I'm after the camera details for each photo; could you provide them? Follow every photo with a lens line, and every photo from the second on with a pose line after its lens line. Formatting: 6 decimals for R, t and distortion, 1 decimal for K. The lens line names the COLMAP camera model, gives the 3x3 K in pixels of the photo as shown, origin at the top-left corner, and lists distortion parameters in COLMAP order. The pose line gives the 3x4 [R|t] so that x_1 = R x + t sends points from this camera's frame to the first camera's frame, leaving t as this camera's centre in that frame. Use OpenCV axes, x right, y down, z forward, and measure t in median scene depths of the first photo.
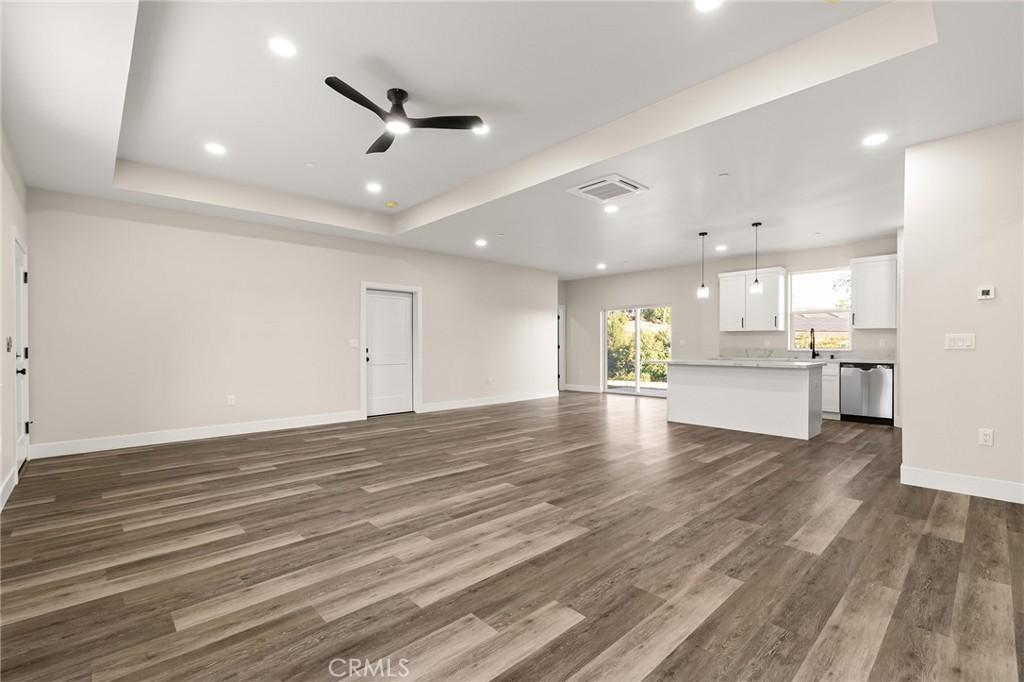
lens RADIAL K [[451.8, 0, 510.6], [0, 451.8, 343.5], [0, 0, 1]] dist [-0.000524, -0.000312]
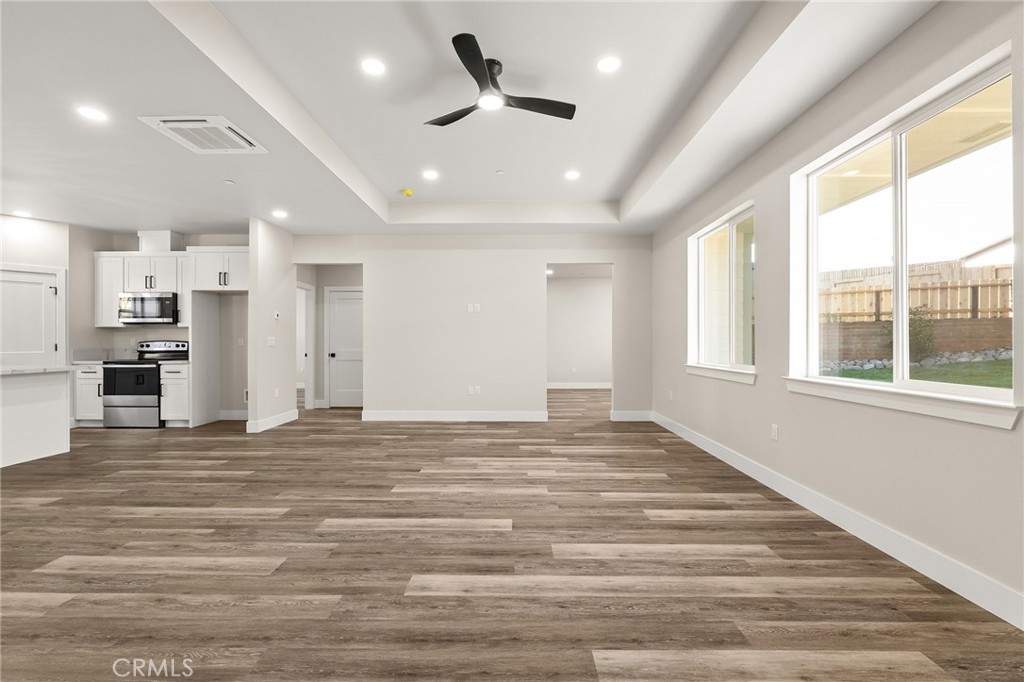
lens RADIAL K [[451.8, 0, 510.6], [0, 451.8, 343.5], [0, 0, 1]] dist [-0.000524, -0.000312]
pose [[-0.721533, 0.002651, 0.692375, -1.003564], [-0.000480, 0.999991, -0.004330, 0.009410], [-0.692380, -0.003456, -0.721525, 1.813044]]
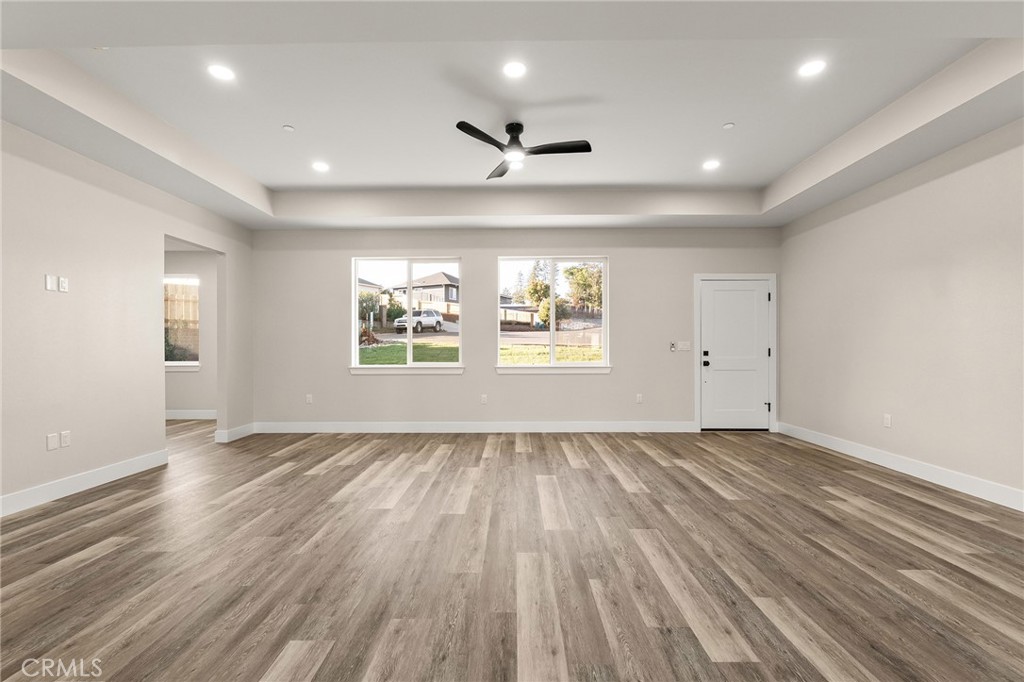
lens RADIAL K [[451.8, 0, 510.6], [0, 451.8, 343.5], [0, 0, 1]] dist [-0.000524, -0.000312]
pose [[-0.689357, -0.001377, -0.724420, 0.645919], [0.008659, 0.999911, -0.010141, 0.004567], [0.724370, -0.013264, -0.689284, 1.980846]]
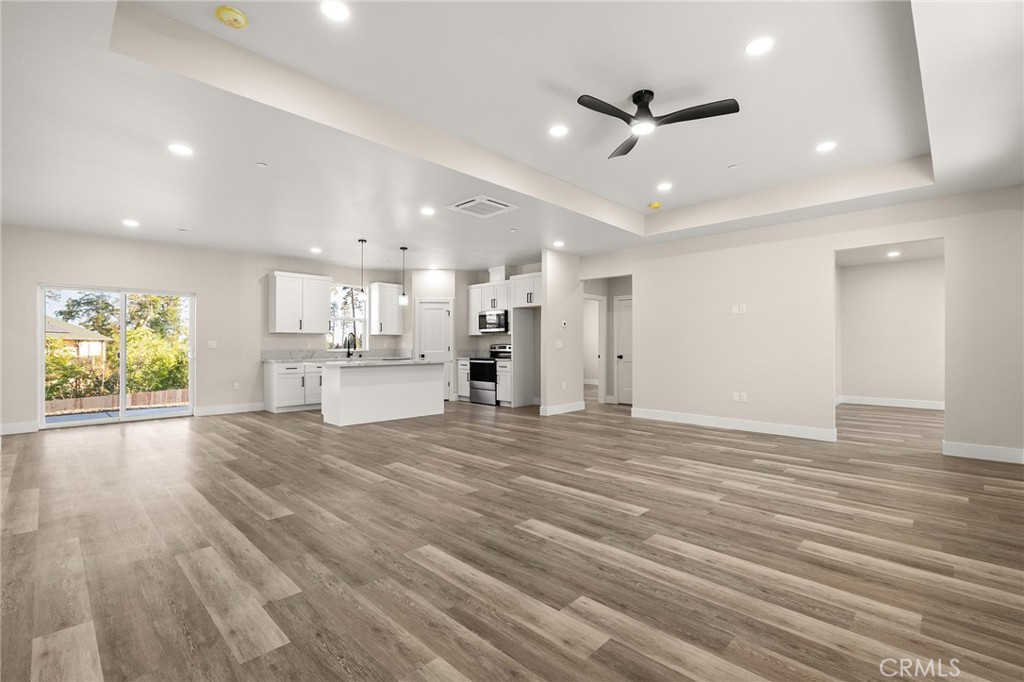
lens RADIAL K [[457.7, 0, 512.0], [0, 457.7, 341.0], [0, 0, 1]] dist [0.003091, -0.000047]
pose [[-0.047878, 0.013288, 0.998765, -1.377700], [-0.005556, 0.999892, -0.013570, 0.006656], [-0.998838, -0.006199, -0.047799, 1.493058]]
